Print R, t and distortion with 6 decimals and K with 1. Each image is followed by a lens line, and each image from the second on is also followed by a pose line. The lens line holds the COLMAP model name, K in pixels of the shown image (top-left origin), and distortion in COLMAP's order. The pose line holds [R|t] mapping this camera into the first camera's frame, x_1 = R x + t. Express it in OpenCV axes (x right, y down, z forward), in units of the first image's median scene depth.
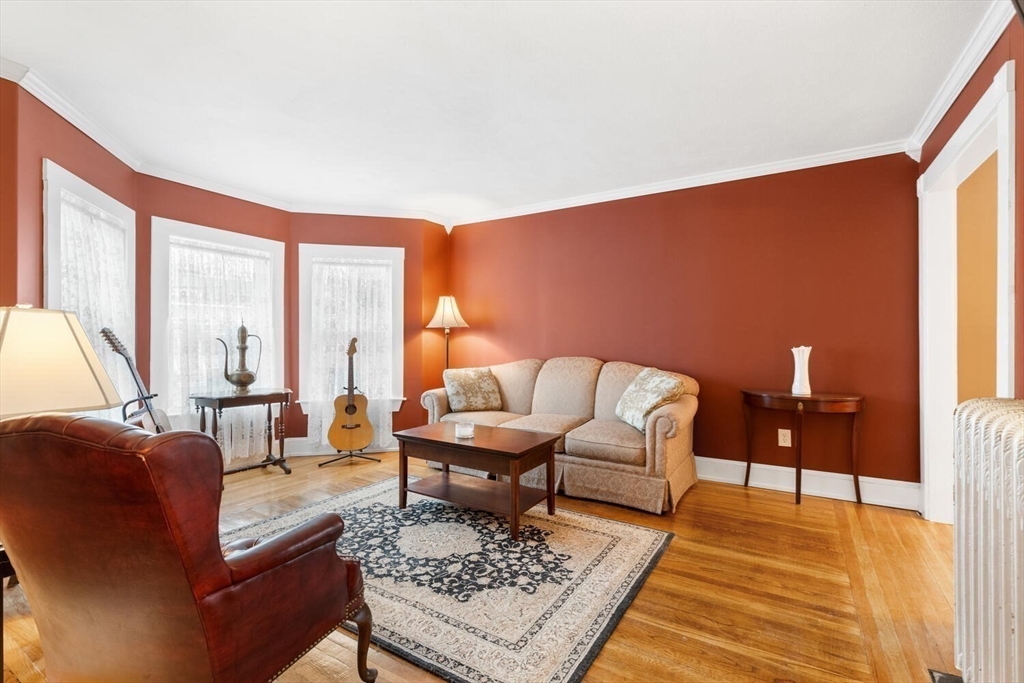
lens RADIAL K [[474.9, 0, 512.0], [0, 474.9, 341.5], [0, 0, 1]] dist [0.002786, 0.000289]
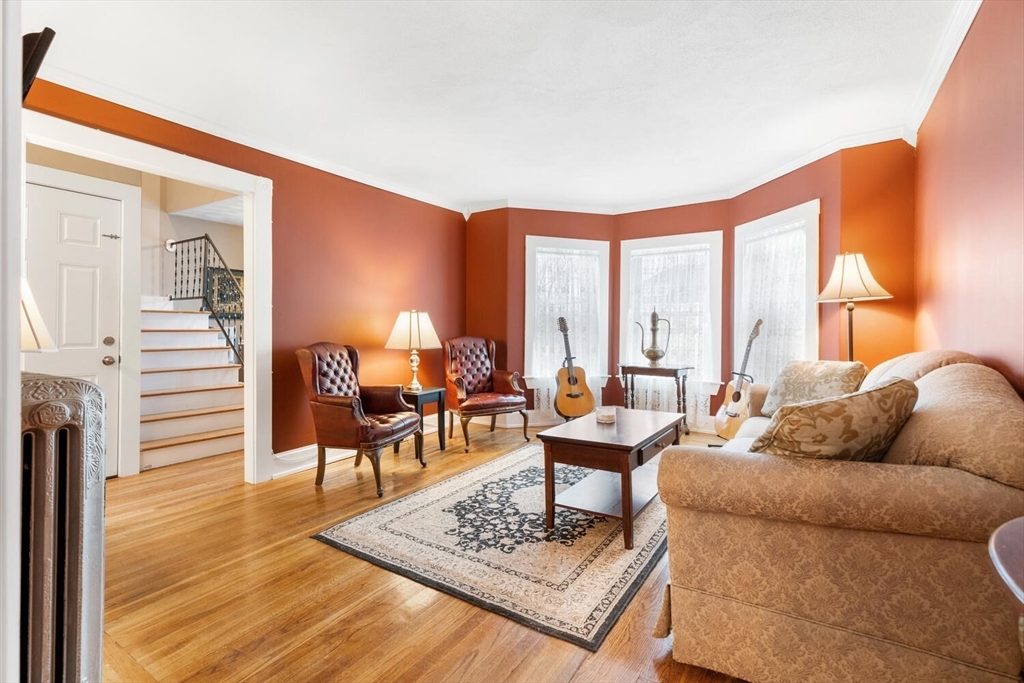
lens RADIAL K [[465.8, 0, 514.0], [0, 465.8, 328.2], [0, 0, 1]] dist [0.005990, 0.000249]
pose [[-0.044168, -0.003078, -0.999019, 1.055209], [-0.000764, 0.999995, -0.003047, 0.021655], [0.999024, 0.000628, -0.044170, 1.080629]]
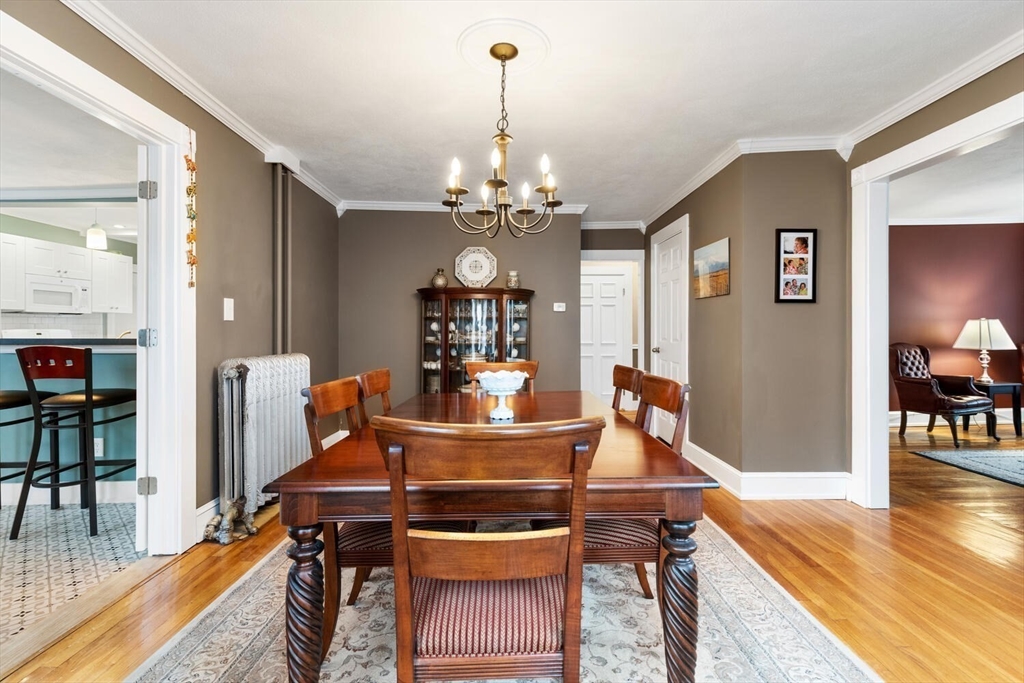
lens RADIAL K [[465.8, 0, 514.0], [0, 465.8, 328.2], [0, 0, 1]] dist [0.005990, 0.000249]
pose [[-0.853658, 0.005612, -0.520804, 2.268250], [0.009278, 0.999947, -0.004433, -0.012589], [0.520751, -0.008616, -0.853665, 1.339727]]
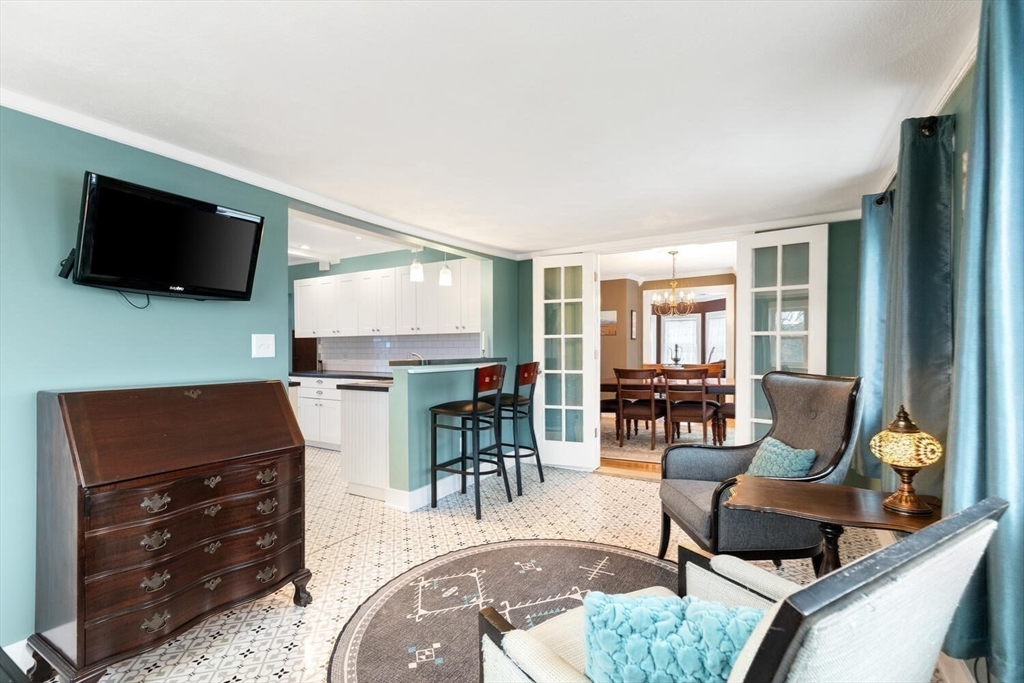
lens RADIAL K [[462.4, 0, 512.3], [0, 462.4, 356.5], [0, 0, 1]] dist [0.023500, 0.000062]
pose [[-0.007427, 0.019021, -0.999791, 4.219316], [0.015325, 0.999704, 0.018906, -0.036776], [0.999855, -0.015181, -0.007717, -0.189913]]
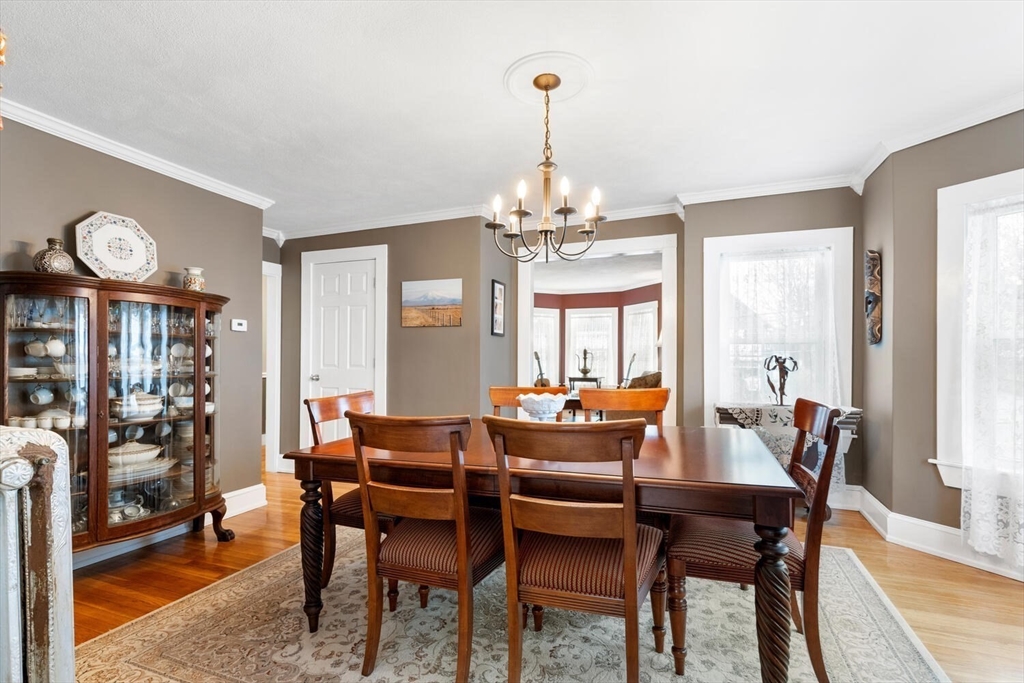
lens RADIAL K [[462.4, 0, 512.3], [0, 462.4, 356.5], [0, 0, 1]] dist [0.023500, 0.000062]
pose [[0.155476, 0.003293, -0.987834, 2.658063], [0.005755, 0.999974, 0.004240, -0.010516], [0.987823, -0.006344, 0.155453, 0.428362]]
